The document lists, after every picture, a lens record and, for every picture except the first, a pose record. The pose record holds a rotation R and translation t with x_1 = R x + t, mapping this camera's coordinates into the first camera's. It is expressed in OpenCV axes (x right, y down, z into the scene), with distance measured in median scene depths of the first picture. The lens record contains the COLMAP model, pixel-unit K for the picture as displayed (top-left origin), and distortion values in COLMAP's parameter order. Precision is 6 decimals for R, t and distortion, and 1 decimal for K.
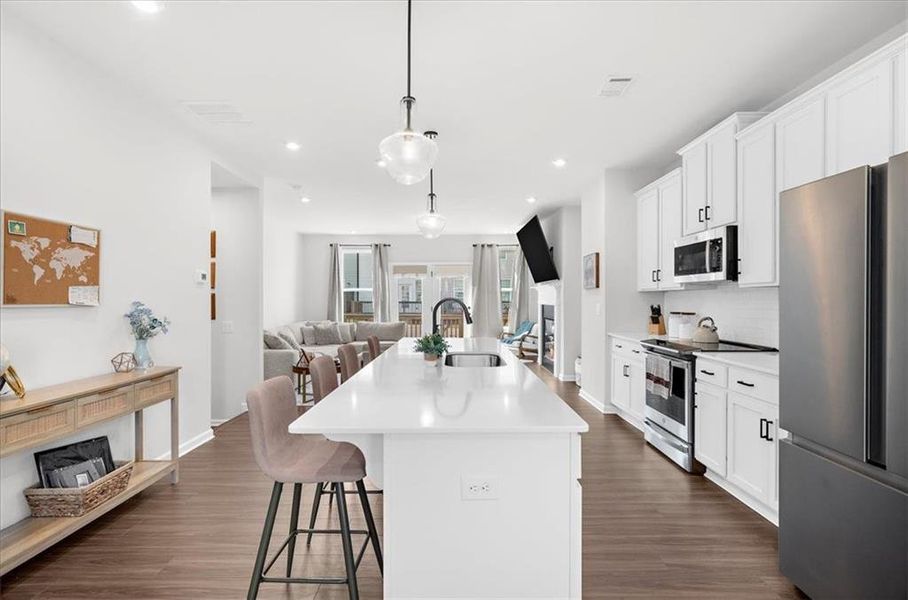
lens RADIAL K [[431.8, 0, 451.5], [0, 431.8, 299.4], [0, 0, 1]] dist [-0.008747, 0.000966]
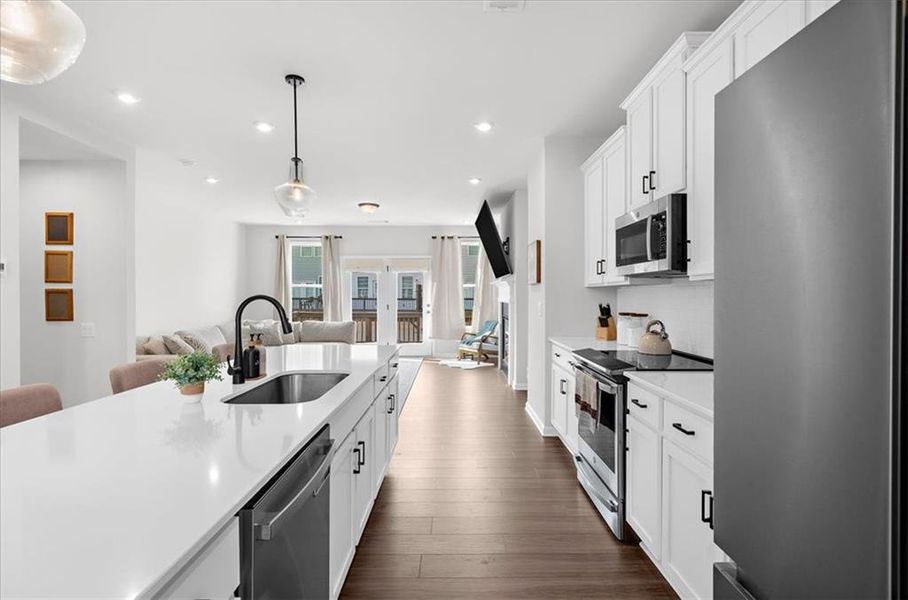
lens RADIAL K [[431.8, 0, 452.0], [0, 431.8, 295.3], [0, 0, 1]] dist [-0.008747, 0.000966]
pose [[0.999931, -0.000109, 0.011751, 0.253333], [0.000127, 0.999999, -0.001489, -0.002230], [-0.011751, 0.001490, 0.999930, 0.275997]]
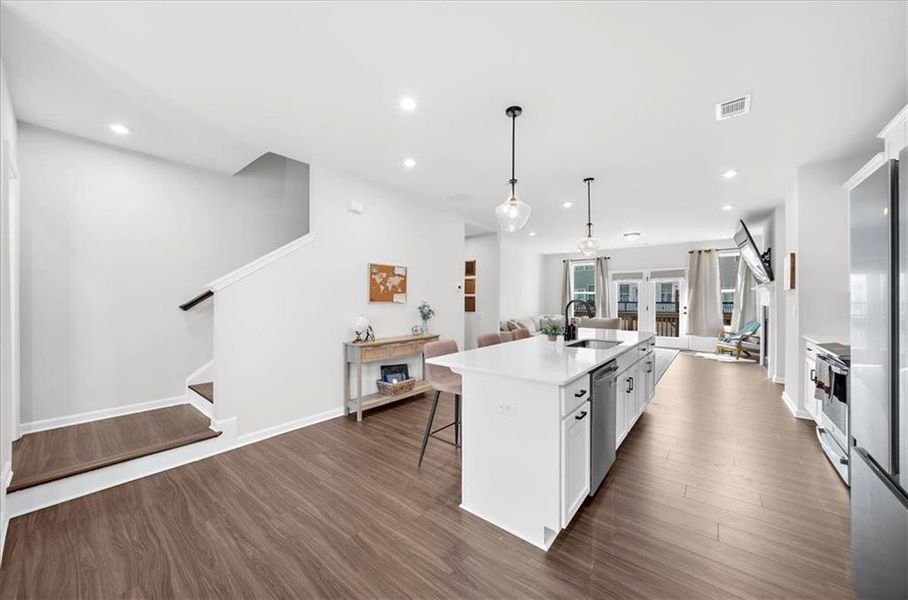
lens RADIAL K [[318.7, 0, 455.1], [0, 318.7, 300.2], [0, 0, 1]] dist [-0.007223, -0.000251]
pose [[0.777840, 0.002933, -0.628456, 0.298766], [-0.002280, 0.999996, 0.001845, -0.001043], [0.628458, -0.000002, 0.777843, -0.064091]]
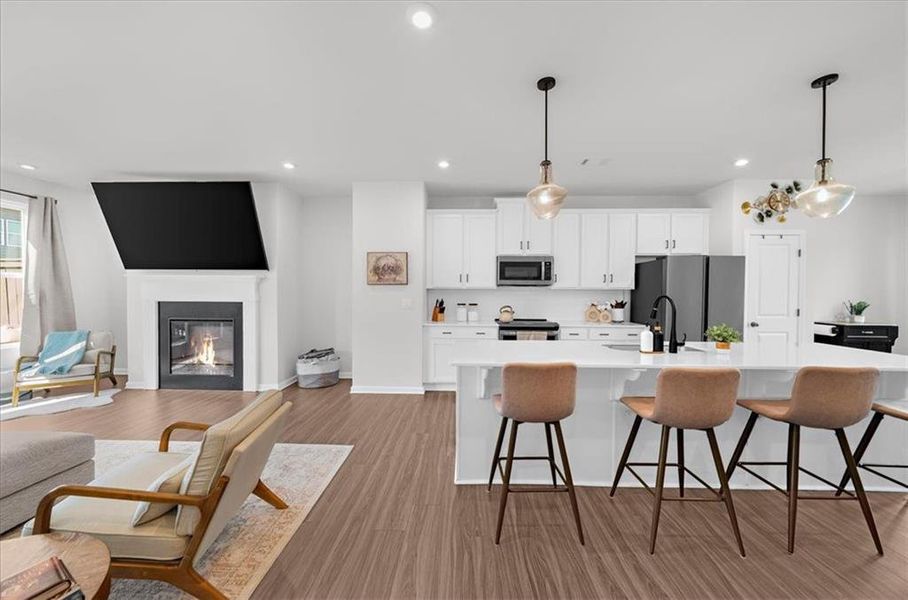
lens RADIAL K [[312.3, 0, 454.2], [0, 312.3, 300.3], [0, 0, 1]] dist [-0.008905, -0.000164]
pose [[0.032448, -0.020793, 0.999257, -0.704969], [-0.003945, 0.999773, 0.020932, -0.005280], [-0.999466, -0.004621, 0.032358, 1.319931]]
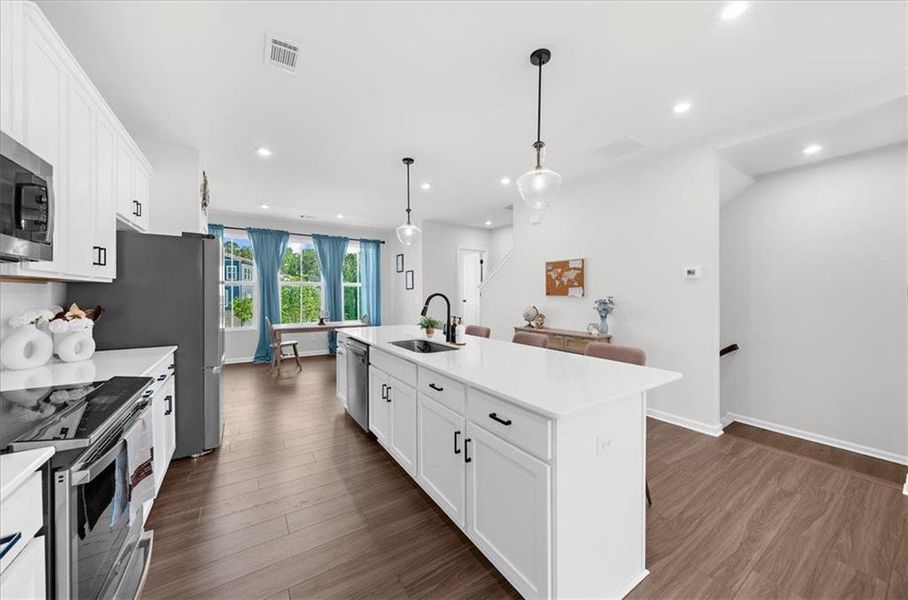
lens RADIAL K [[318.7, 0, 454.0], [0, 318.7, 299.4], [0, 0, 1]] dist [-0.007223, -0.000251]
pose [[-0.827982, 0.014262, -0.560573, 0.412656], [0.002524, 0.999761, 0.021707, -0.005657], [0.560749, 0.016558, -0.827820, 1.552243]]
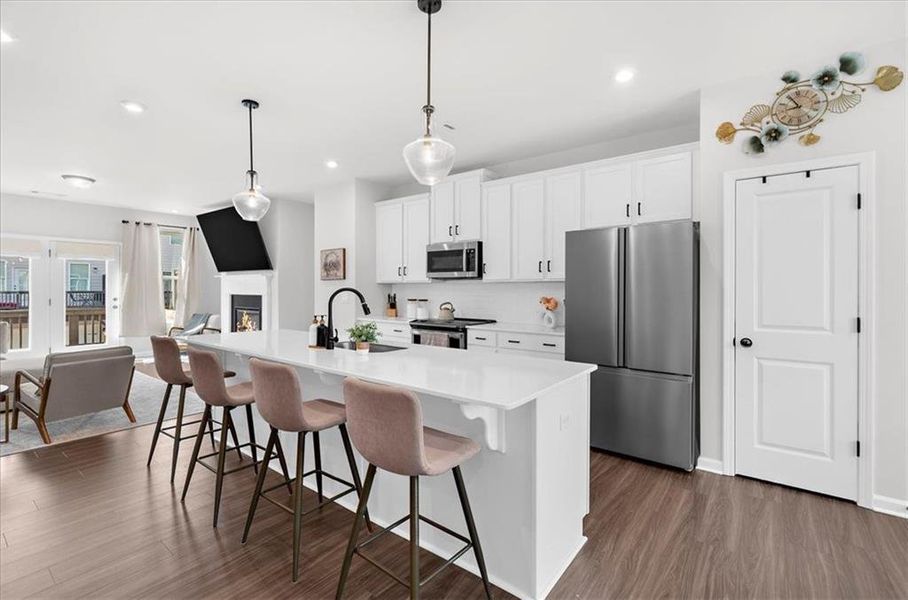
lens RADIAL K [[401.7, 0, 451.0], [0, 401.7, 293.8], [0, 0, 1]] dist [-0.007142, 0.000355]
pose [[0.609310, -0.006774, 0.792903, -0.519455], [-0.003055, 0.999936, 0.010891, -0.001811], [-0.792926, -0.009058, 0.609250, 0.197228]]
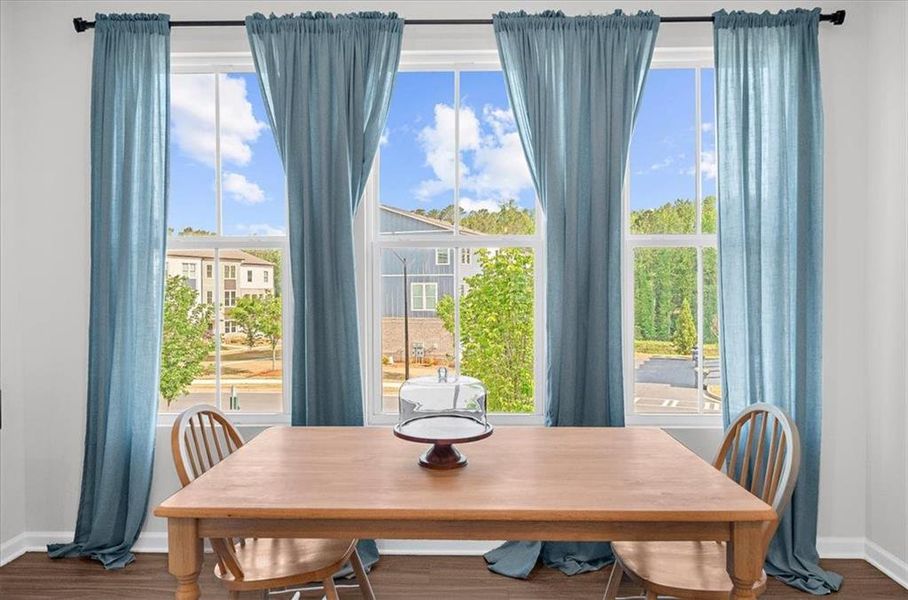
lens RADIAL K [[614.7, 0, 461.8], [0, 614.7, 293.4], [0, 0, 1]] dist [0.001741, 0.001254]
pose [[-0.999888, 0.004870, 0.014161, 0.060733], [0.004981, 0.999957, 0.007851, 0.005087], [-0.014122, 0.007921, -0.999869, 0.252569]]
